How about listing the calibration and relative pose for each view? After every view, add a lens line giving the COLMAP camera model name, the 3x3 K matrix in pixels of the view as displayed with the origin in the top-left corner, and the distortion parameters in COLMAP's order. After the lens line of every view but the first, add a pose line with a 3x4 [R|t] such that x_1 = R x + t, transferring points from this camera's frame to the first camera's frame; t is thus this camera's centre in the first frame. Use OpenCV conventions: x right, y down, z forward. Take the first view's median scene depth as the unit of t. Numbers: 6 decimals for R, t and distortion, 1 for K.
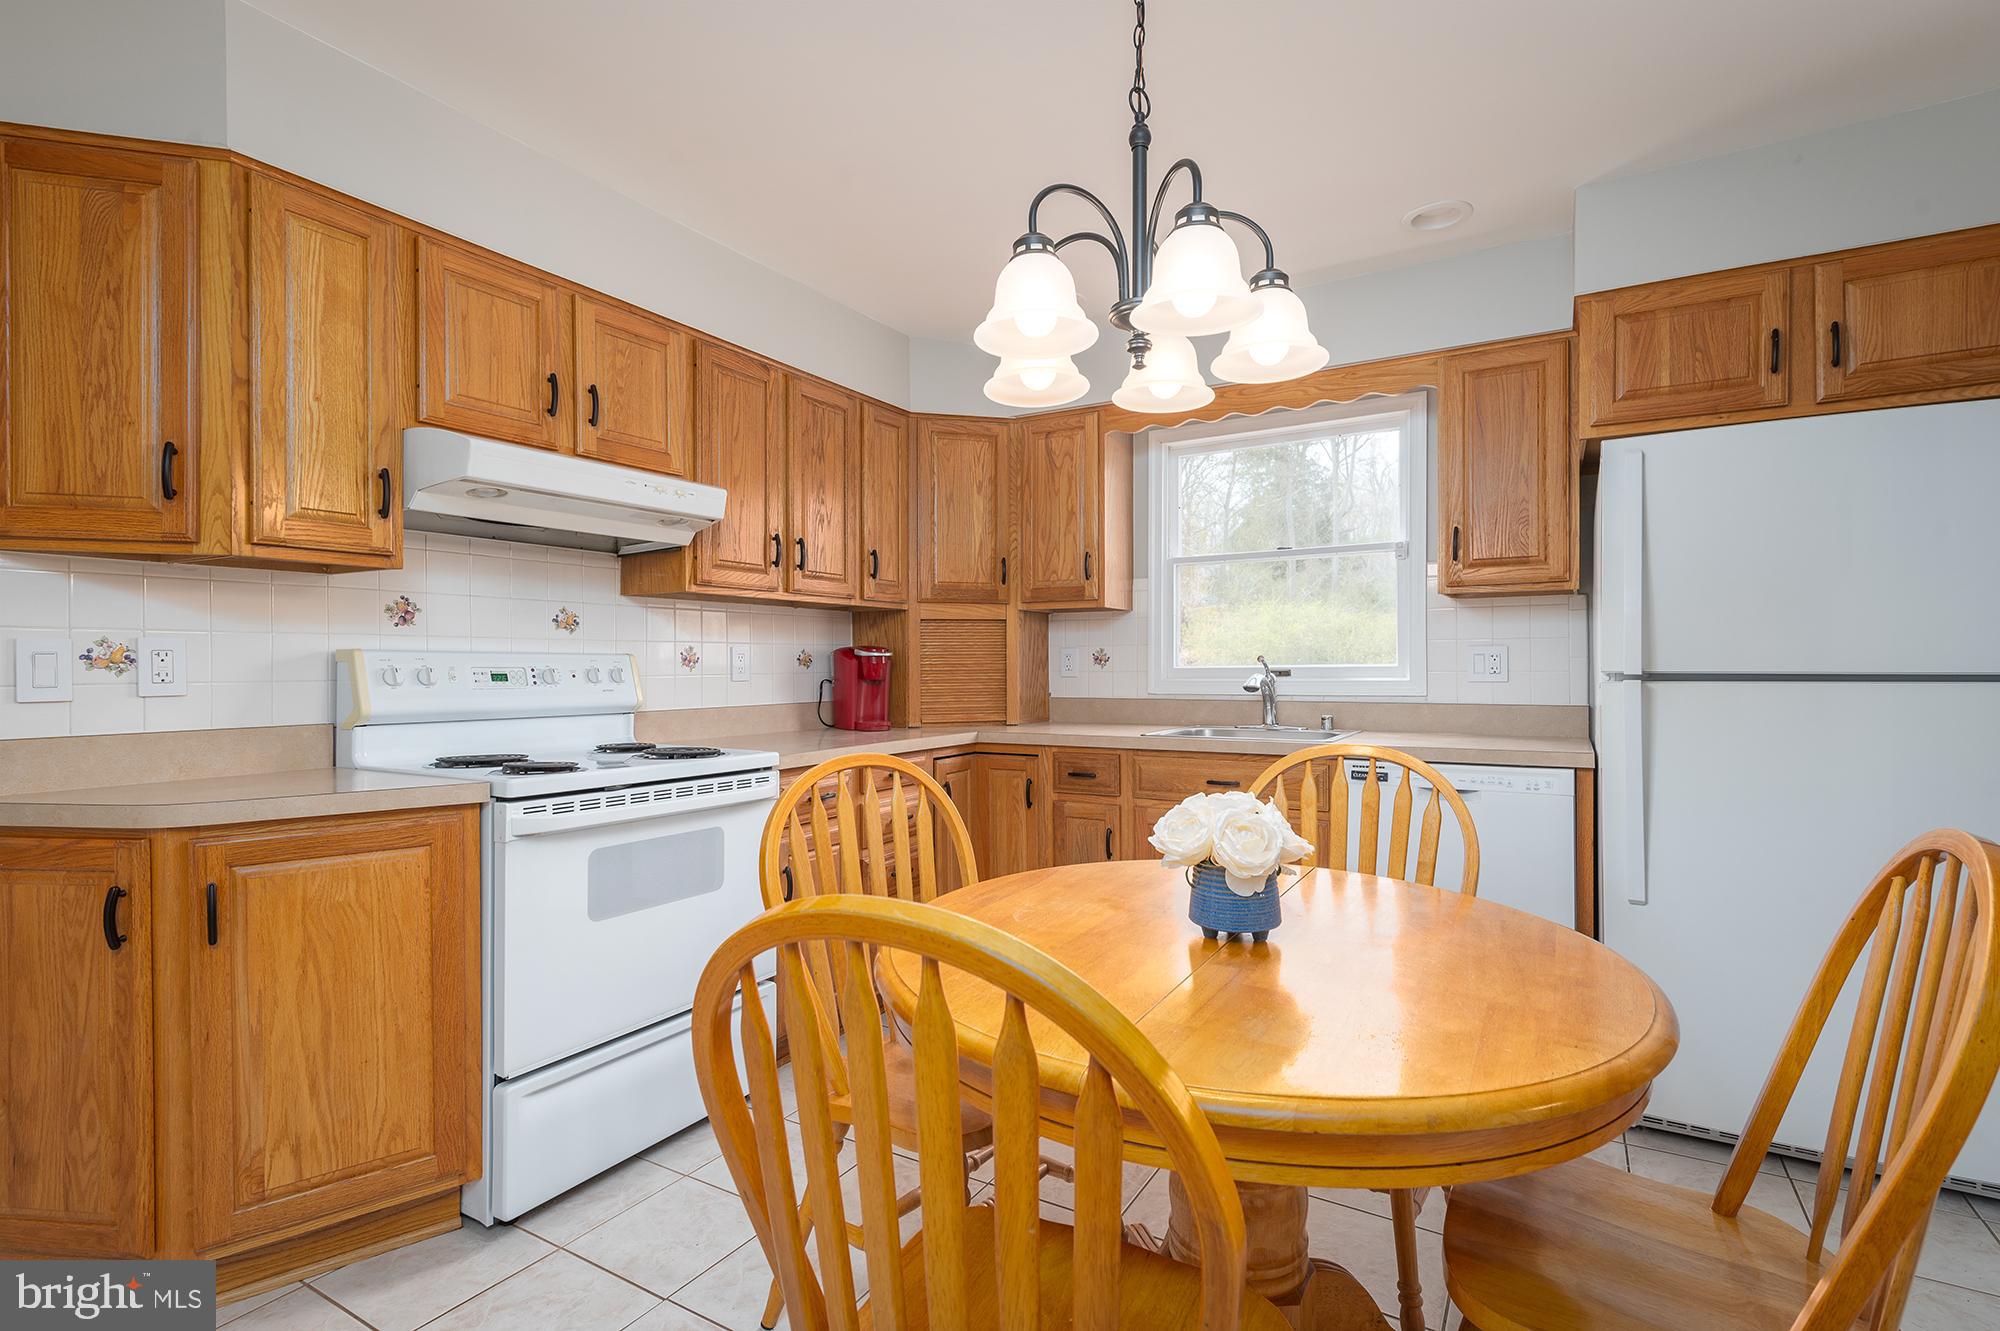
lens RADIAL K [[924.3, 0, 1000.0], [0, 924.3, 665.5], [0, 0, 1]] dist [0.000910, 0.000030]
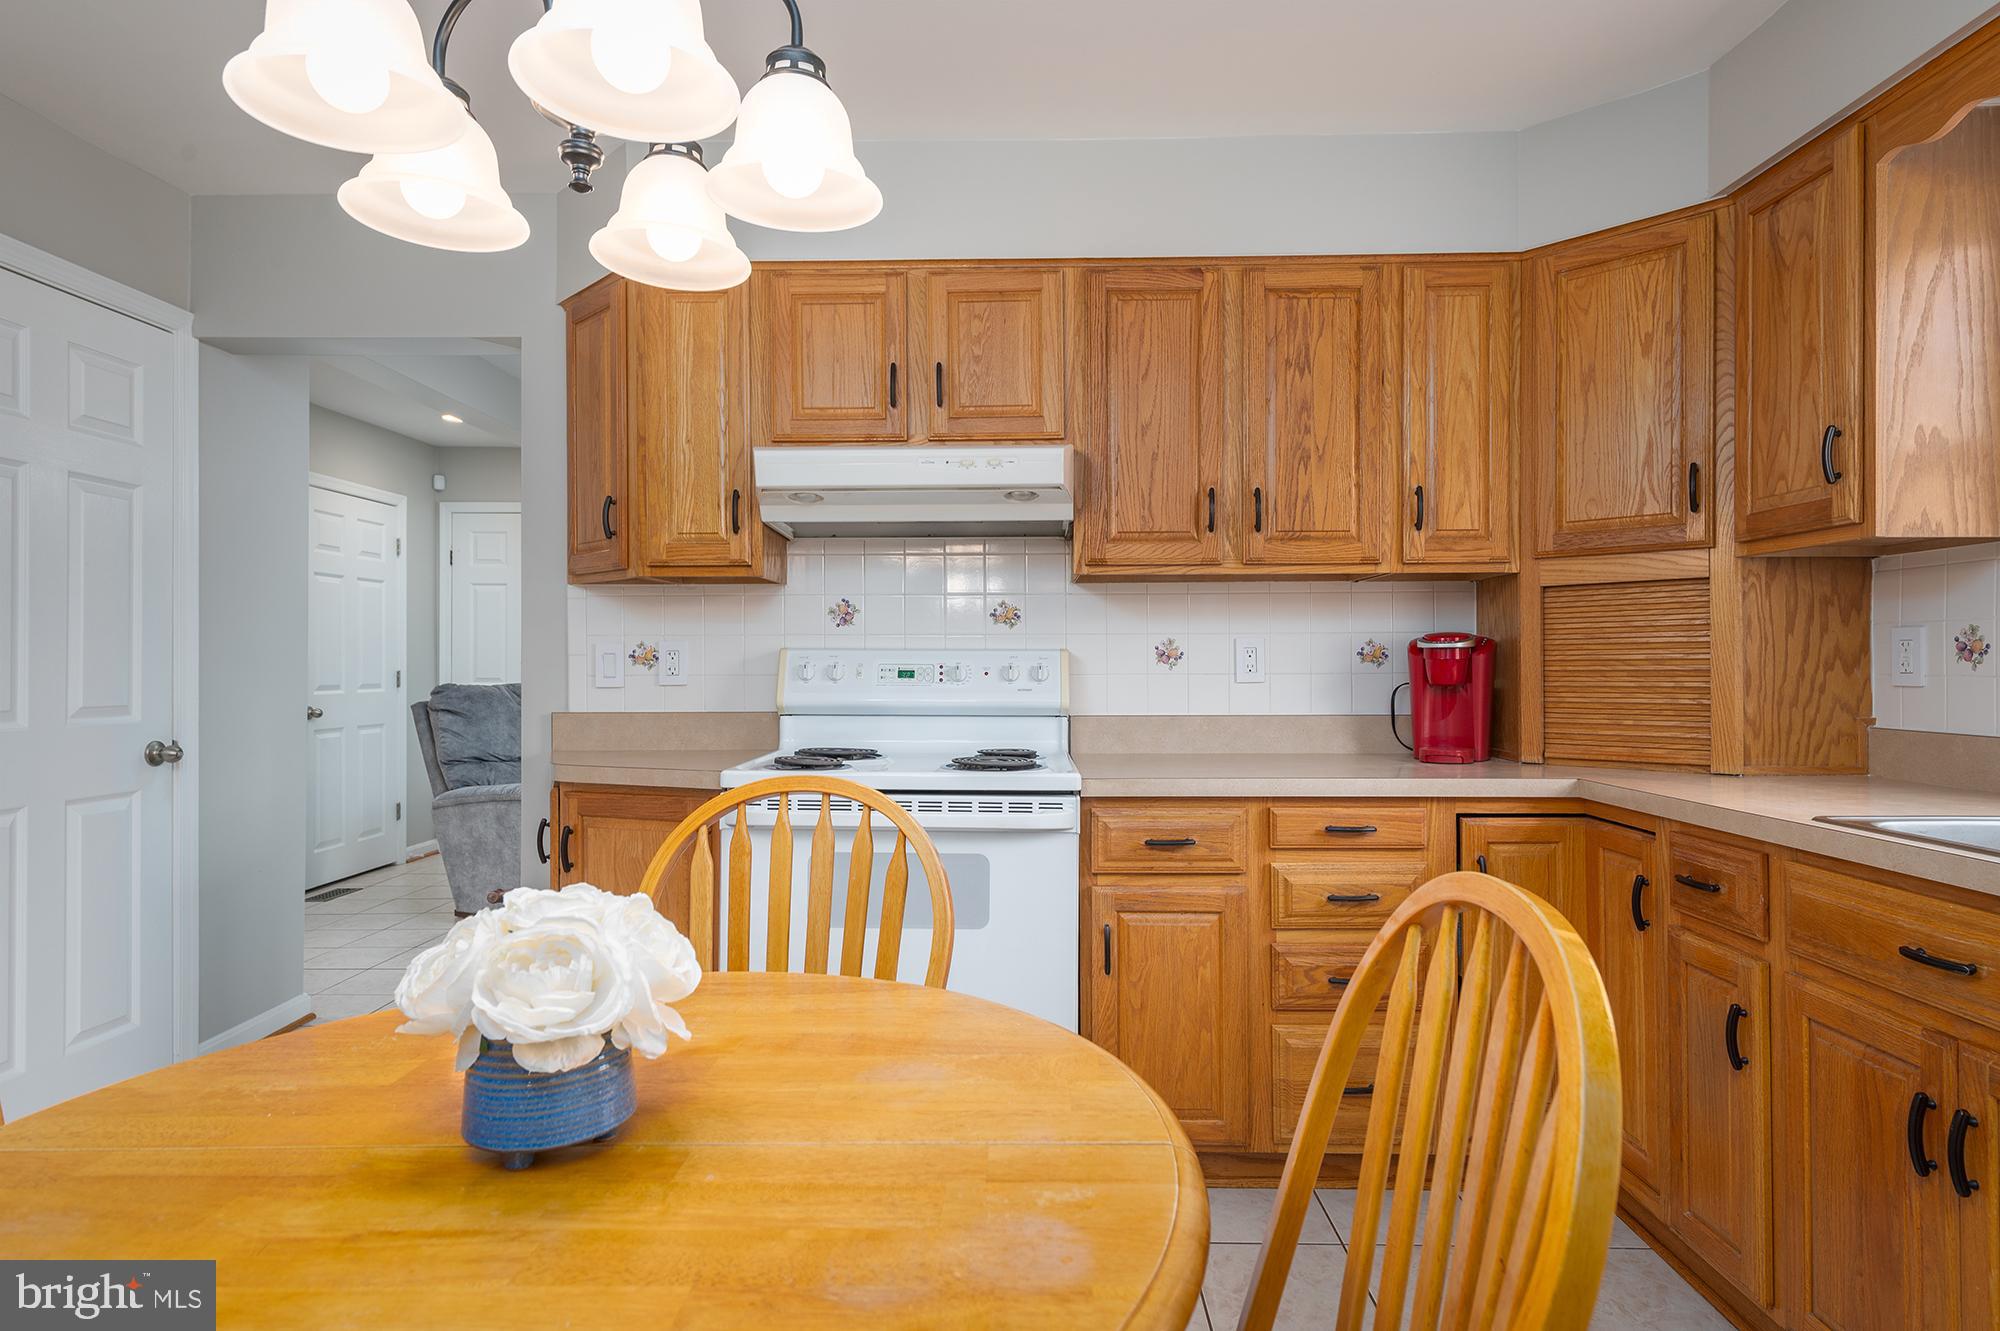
lens RADIAL K [[1082.8, 0, 1000.0], [0, 1082.8, 665.5], [0, 0, 1]] dist [0.001436, 0.000235]
pose [[0.492373, 0.001779, -0.870382, 0.452257], [-0.000982, 0.999998, 0.001488, 0.001355], [0.870384, 0.000122, 0.492374, 0.426251]]
